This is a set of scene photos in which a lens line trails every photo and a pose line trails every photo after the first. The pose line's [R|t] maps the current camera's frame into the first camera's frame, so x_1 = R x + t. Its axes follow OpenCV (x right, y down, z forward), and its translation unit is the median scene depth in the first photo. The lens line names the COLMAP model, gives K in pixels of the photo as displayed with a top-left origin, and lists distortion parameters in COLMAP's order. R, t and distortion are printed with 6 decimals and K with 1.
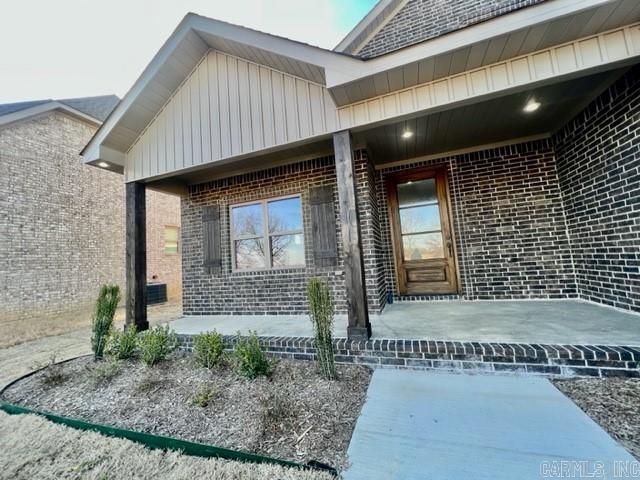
lens RADIAL K [[256.8, 0, 319.4], [0, 256.8, 238.0], [0, 0, 1]] dist [-0.002578, 0.000258]
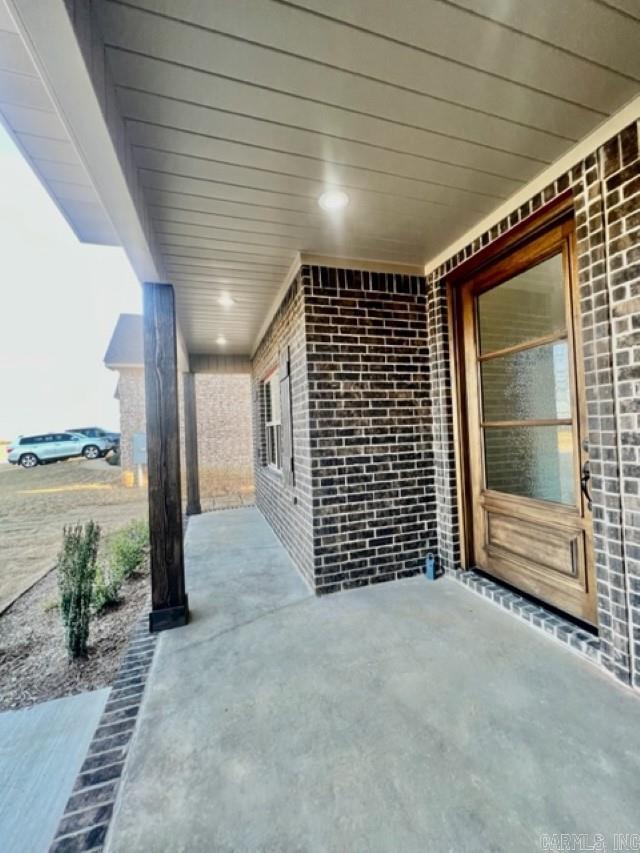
lens RADIAL K [[342.2, 0, 321.2], [0, 342.2, 425.0], [0, 0, 1]] dist [-0.002578, 0.000258]
pose [[0.609745, 0.031305, -0.791979, 0.651449], [0.074920, 0.992469, 0.096911, -0.091279], [0.789049, -0.118426, 0.602808, 0.529261]]
